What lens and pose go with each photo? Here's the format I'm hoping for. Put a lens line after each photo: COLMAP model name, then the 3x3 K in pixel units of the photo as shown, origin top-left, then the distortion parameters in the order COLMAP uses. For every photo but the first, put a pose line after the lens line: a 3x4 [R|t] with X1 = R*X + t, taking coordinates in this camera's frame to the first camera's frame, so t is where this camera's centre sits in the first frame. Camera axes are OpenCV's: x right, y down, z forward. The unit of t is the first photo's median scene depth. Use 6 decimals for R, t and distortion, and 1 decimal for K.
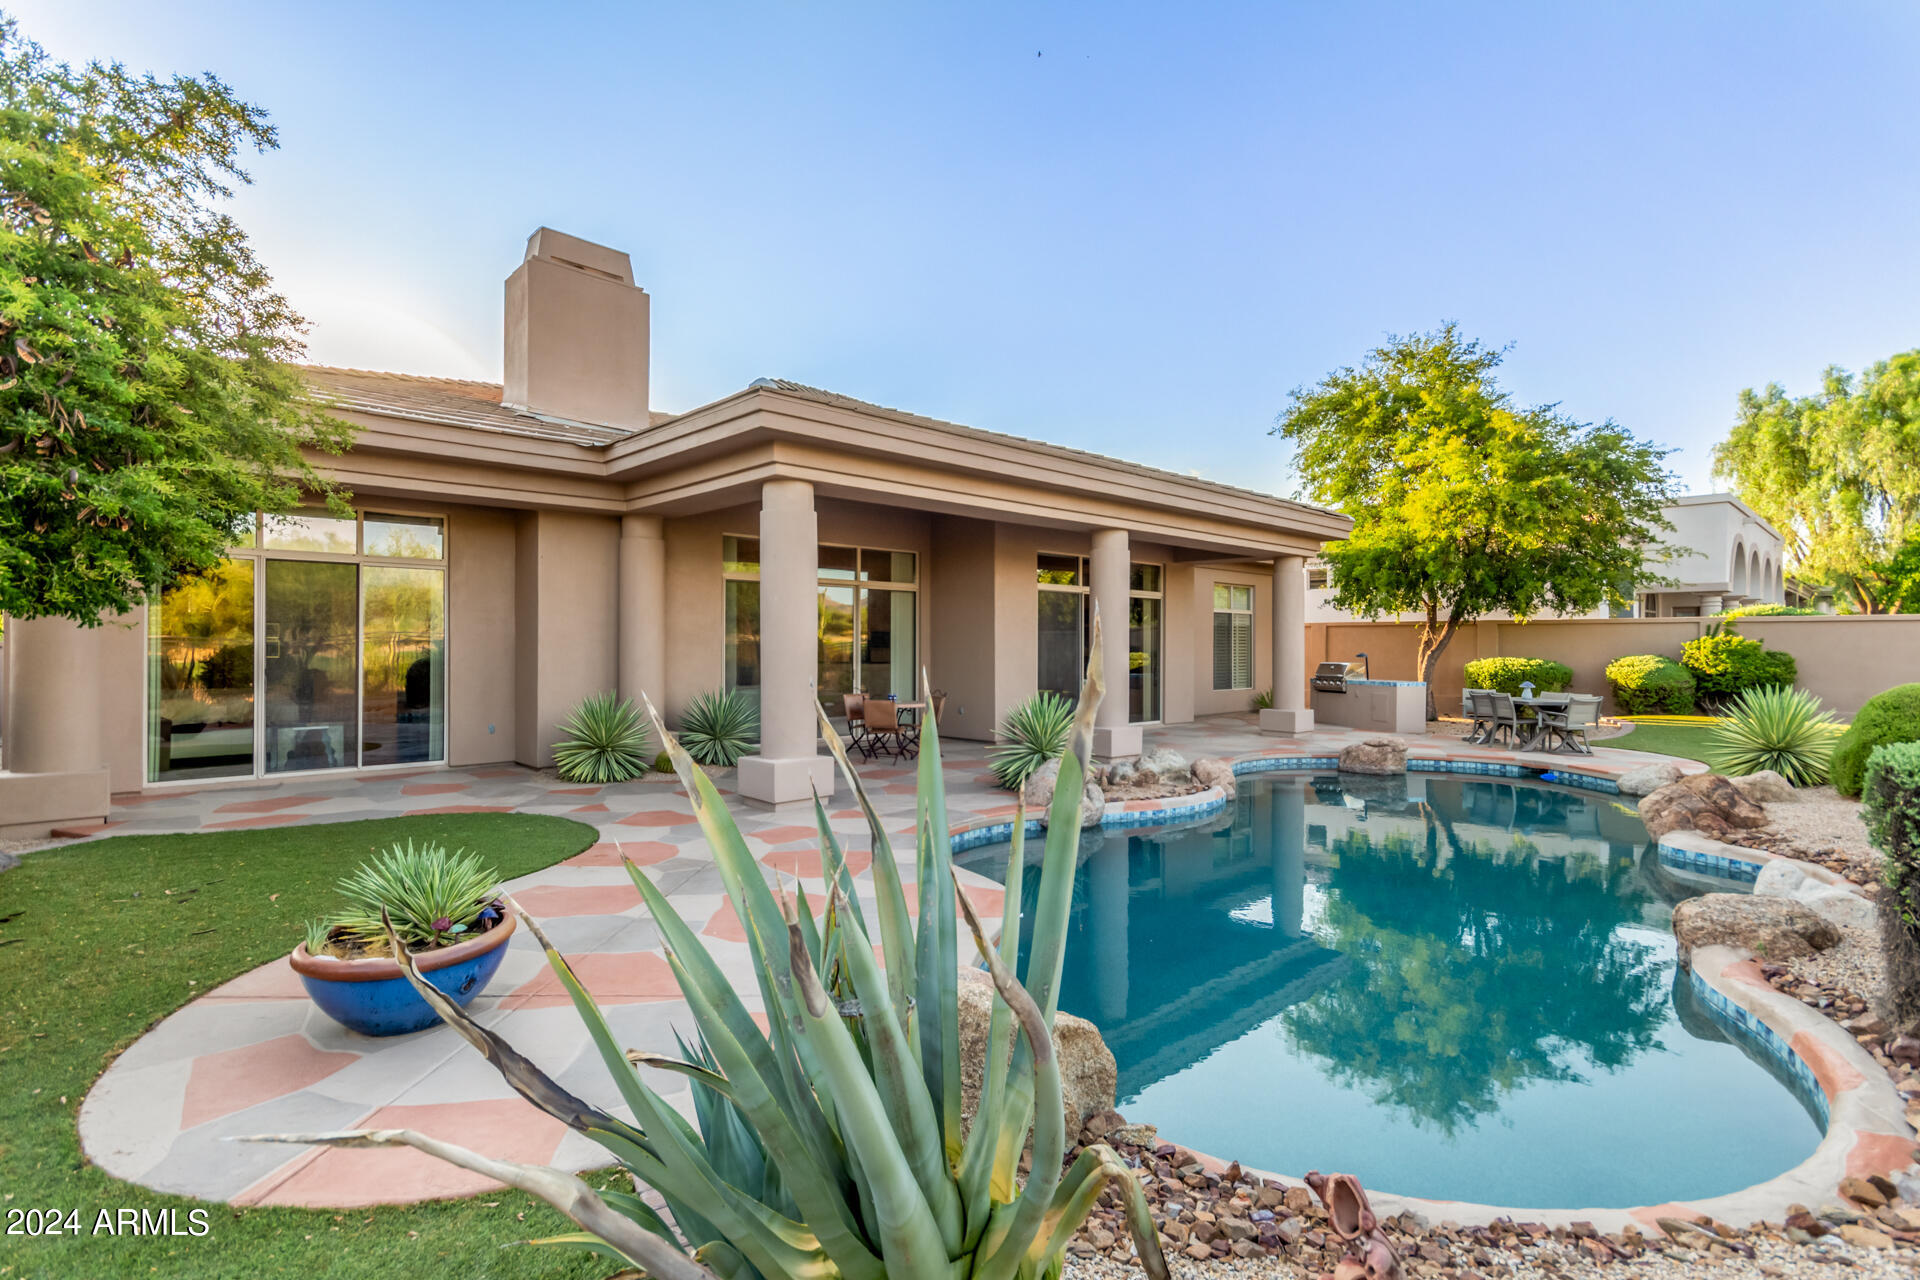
lens RADIAL K [[901.9, 0, 959.1], [0, 901.9, 635.7], [0, 0, 1]] dist [-0.003779, 0.003314]
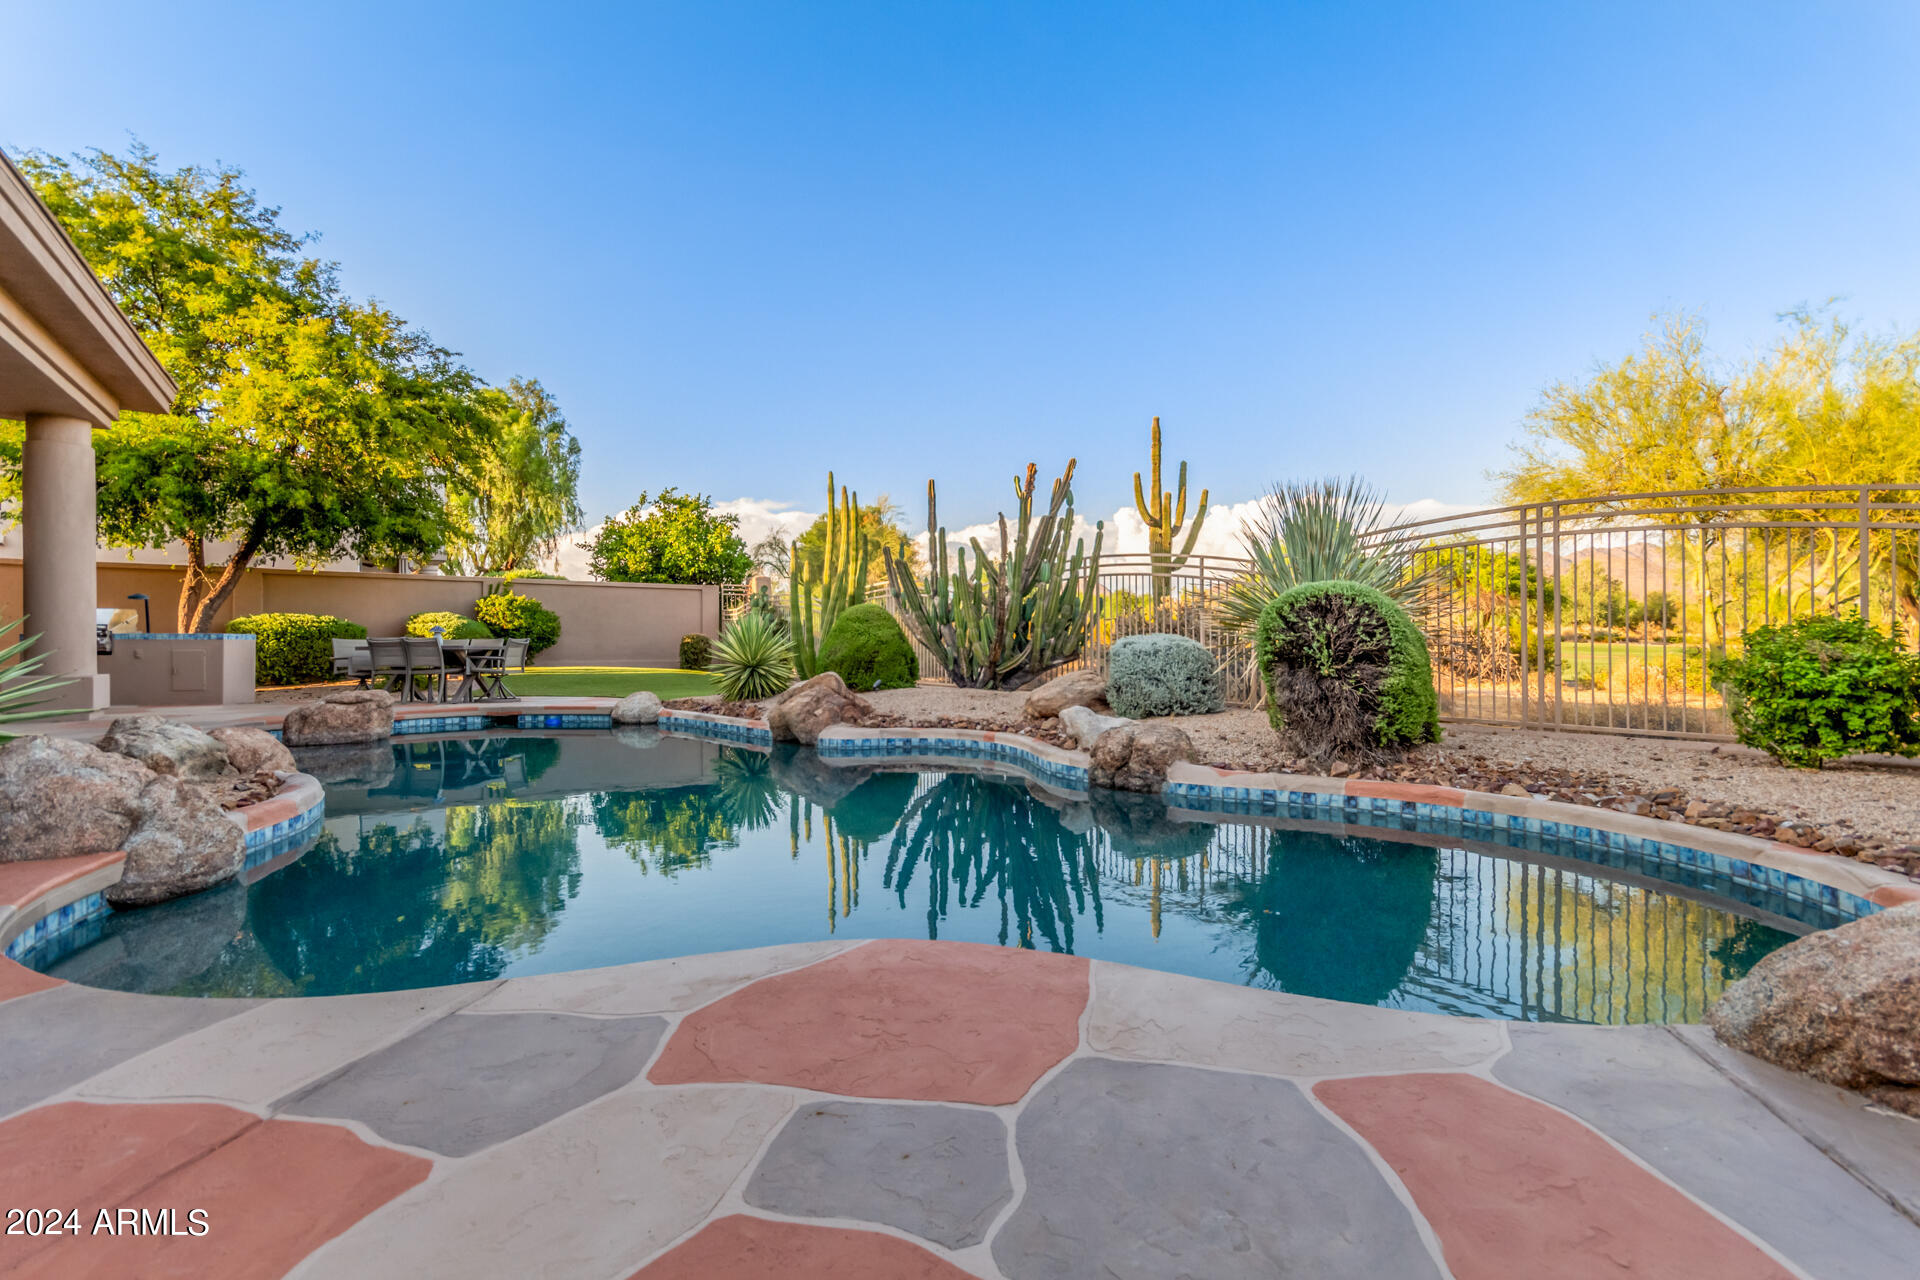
lens RADIAL K [[901.9, 0, 964.3], [0, 901.9, 648.1], [0, 0, 1]] dist [-0.003779, 0.003314]
pose [[0.164002, -0.007666, 0.986430, -0.119421], [-0.009213, 0.999914, 0.009303, 0.050455], [-0.986417, -0.010613, 0.163917, 0.302100]]
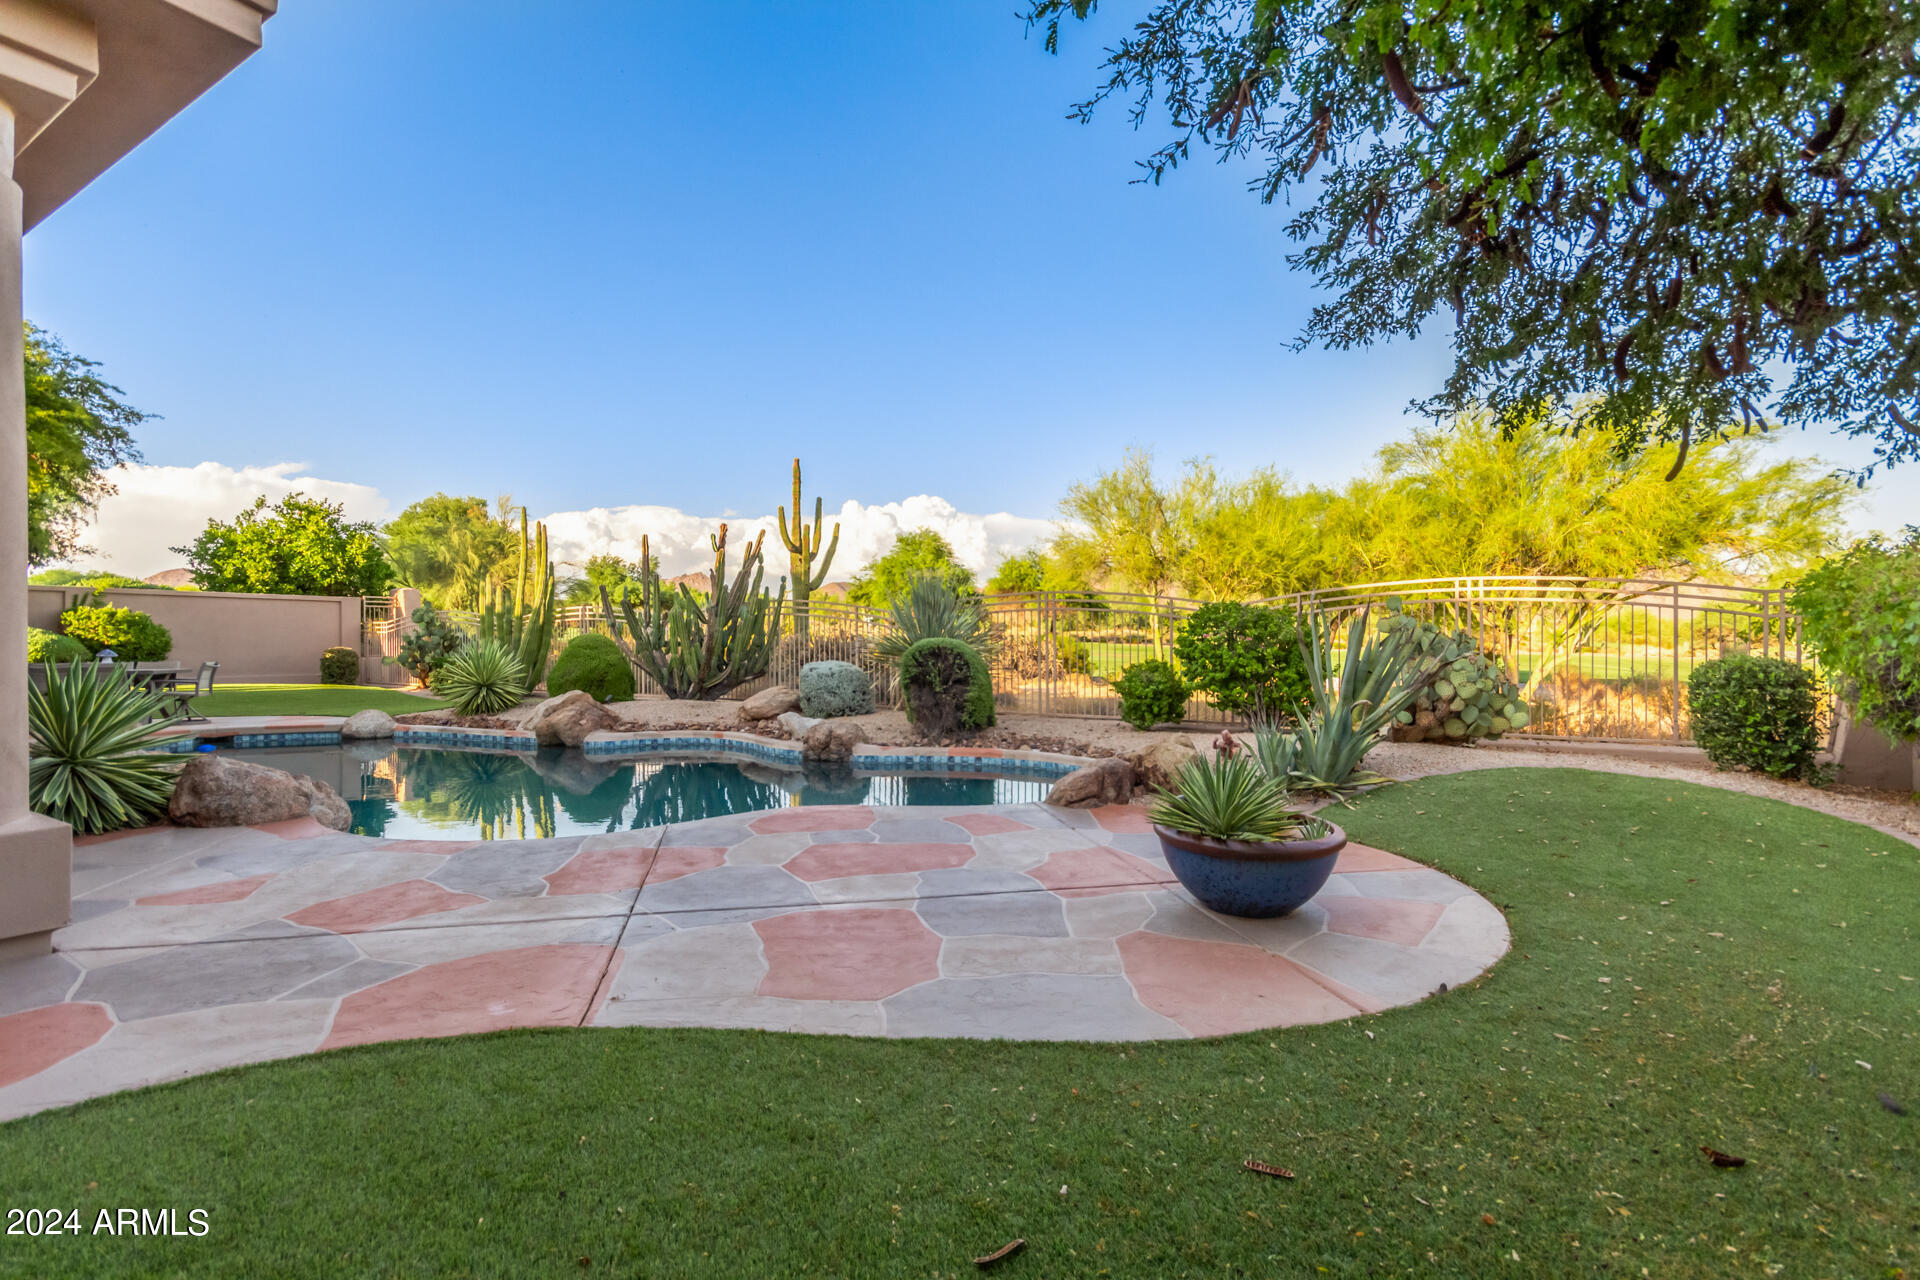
lens RADIAL K [[901.9, 0, 978.2], [0, 901.9, 642.9], [0, 0, 1]] dist [-0.003779, 0.003314]
pose [[-0.268845, -0.005940, 0.963165, -0.358360], [-0.010592, 0.999939, 0.003211, 0.027660], [-0.963125, -0.009339, -0.268891, 0.361694]]
